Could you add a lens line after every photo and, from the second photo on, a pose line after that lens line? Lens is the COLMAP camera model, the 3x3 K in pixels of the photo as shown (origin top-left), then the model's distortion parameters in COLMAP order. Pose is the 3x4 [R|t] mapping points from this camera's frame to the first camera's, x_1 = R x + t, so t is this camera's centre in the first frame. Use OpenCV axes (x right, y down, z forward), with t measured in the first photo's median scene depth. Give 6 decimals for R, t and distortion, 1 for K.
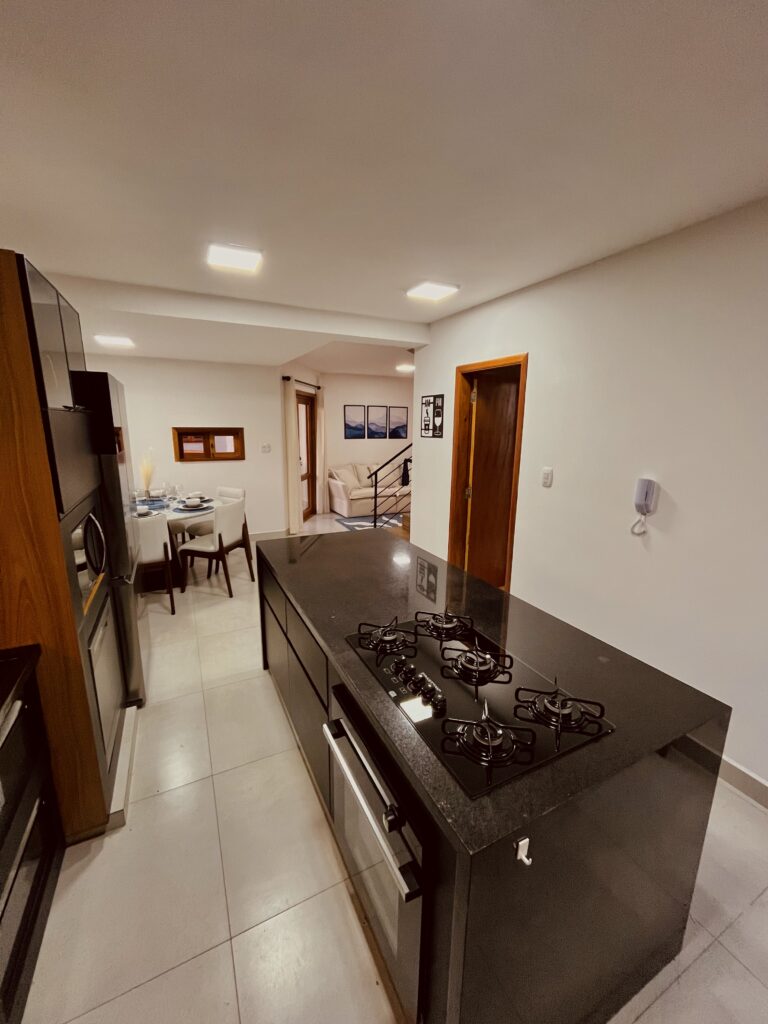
lens RADIAL K [[413.4, 0, 382.4], [0, 413.4, 509.0], [0, 0, 1]] dist [-0.000034, -0.000069]
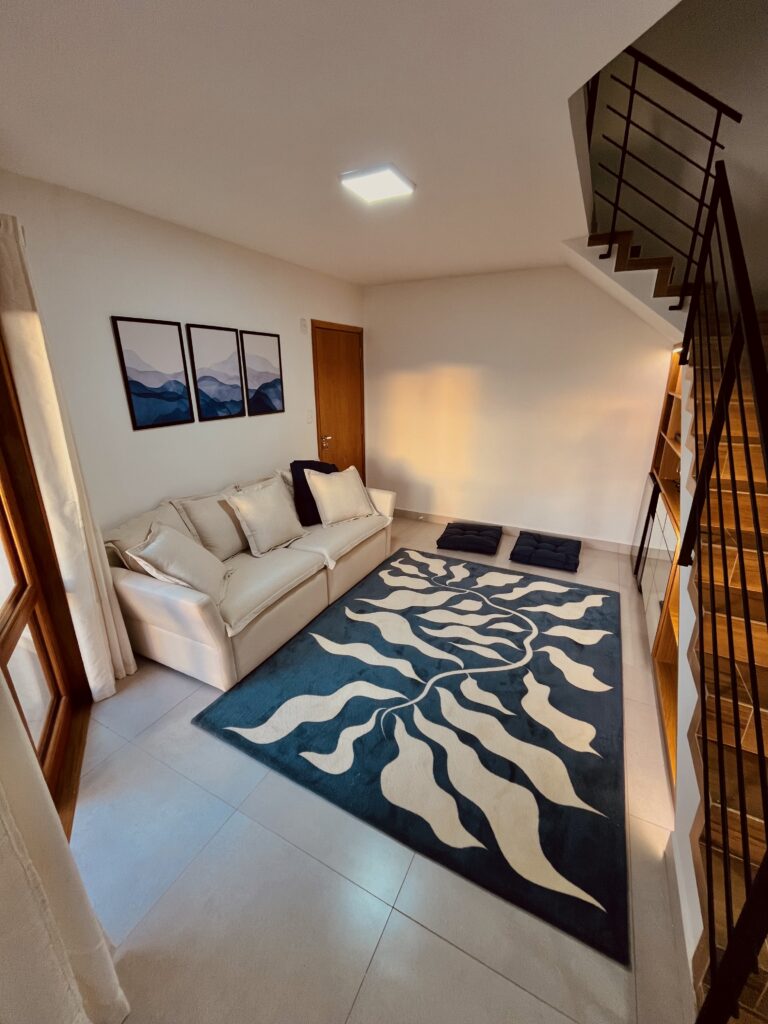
lens RADIAL K [[413.4, 0, 383.0], [0, 413.4, 511.2], [0, 0, 1]] dist [-0.000034, -0.000069]
pose [[0.804703, -0.204196, 0.557456, -0.126547], [0.134300, 0.977258, 0.164104, -0.135470], [-0.578288, -0.057188, 0.813826, 0.628674]]
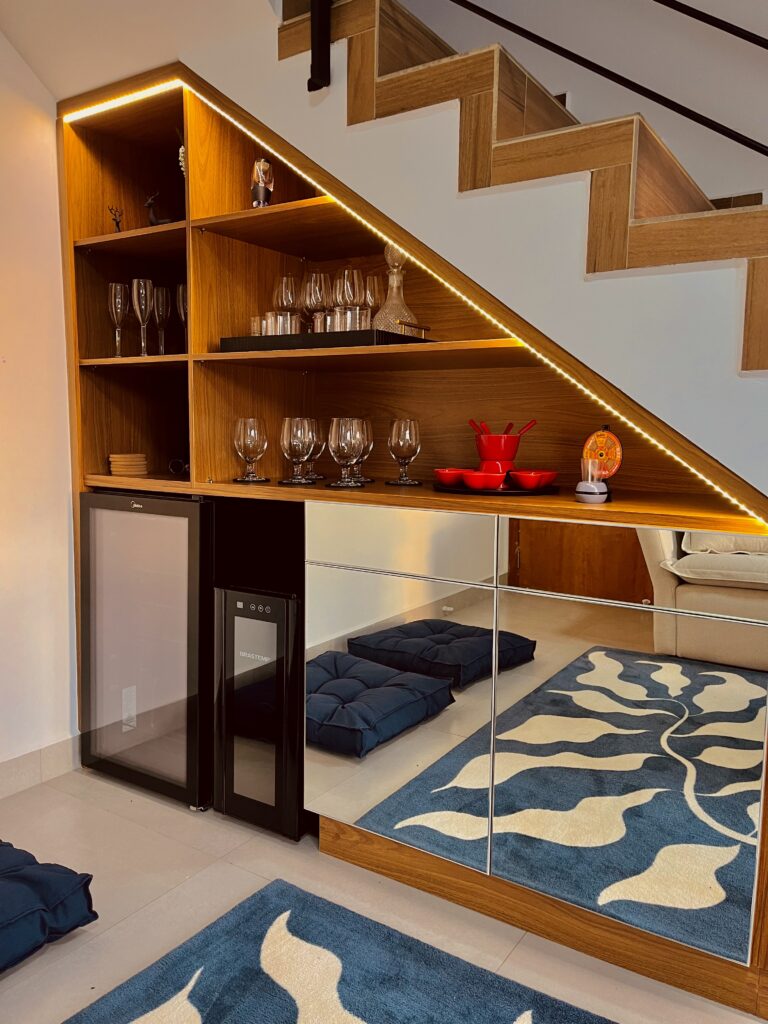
lens RADIAL K [[763.5, 0, 384.8], [0, 763.5, 511.3], [0, 0, 1]] dist [0.013696, 0.000267]
pose [[-0.517171, -0.113778, 0.848286, 0.090933], [0.150636, 0.963553, 0.221076, -0.099062], [-0.842522, 0.242117, -0.481183, 0.877066]]
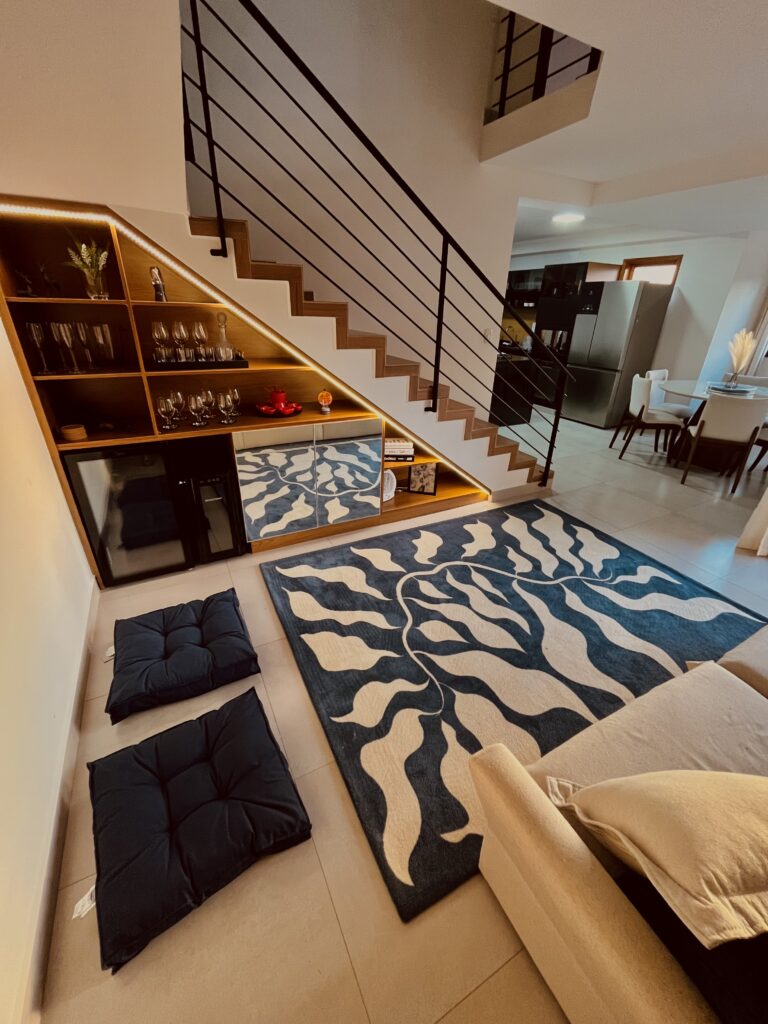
lens RADIAL K [[413.4, 0, 383.1], [0, 413.4, 509.3], [0, 0, 1]] dist [-0.000034, -0.000069]
pose [[-0.998958, -0.025722, -0.037689, 0.191588], [-0.043562, 0.783417, 0.619967, -0.205363], [0.013579, 0.620963, -0.783722, 1.063245]]
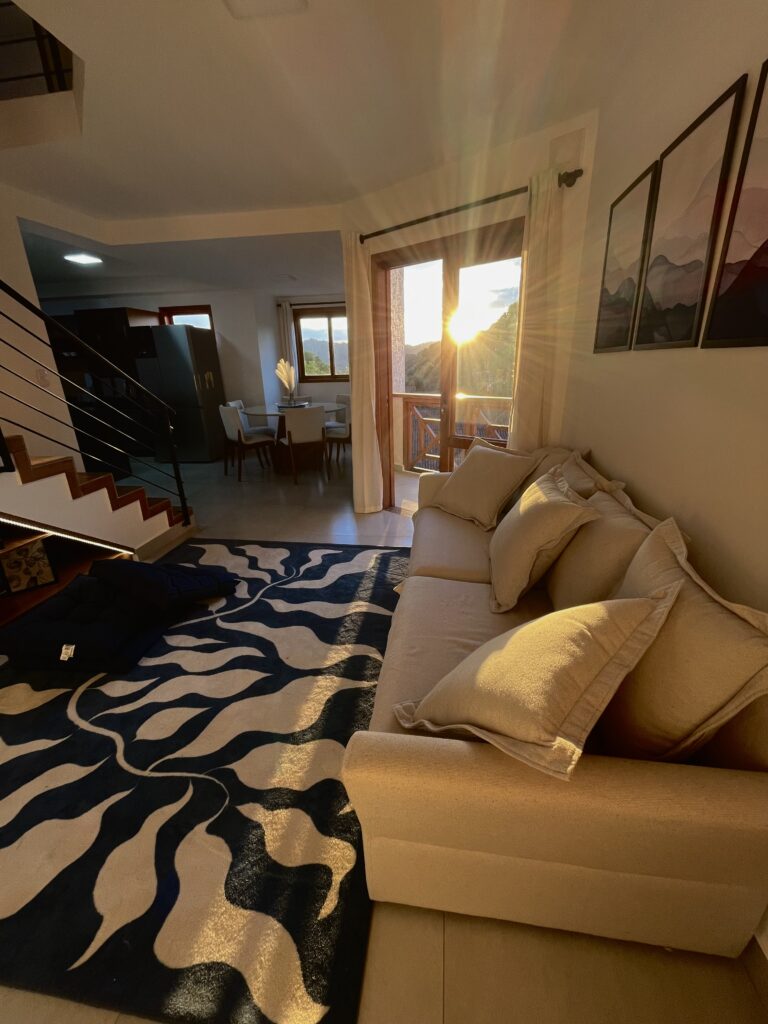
lens RADIAL K [[413.4, 0, 384.0], [0, 413.4, 514.4], [0, 0, 1]] dist [-0.000034, -0.000069]
pose [[-0.565688, 0.284115, -0.774129, 0.211584], [-0.151329, 0.887061, 0.436145, -0.173162], [0.810615, 0.363870, -0.458805, 1.044783]]
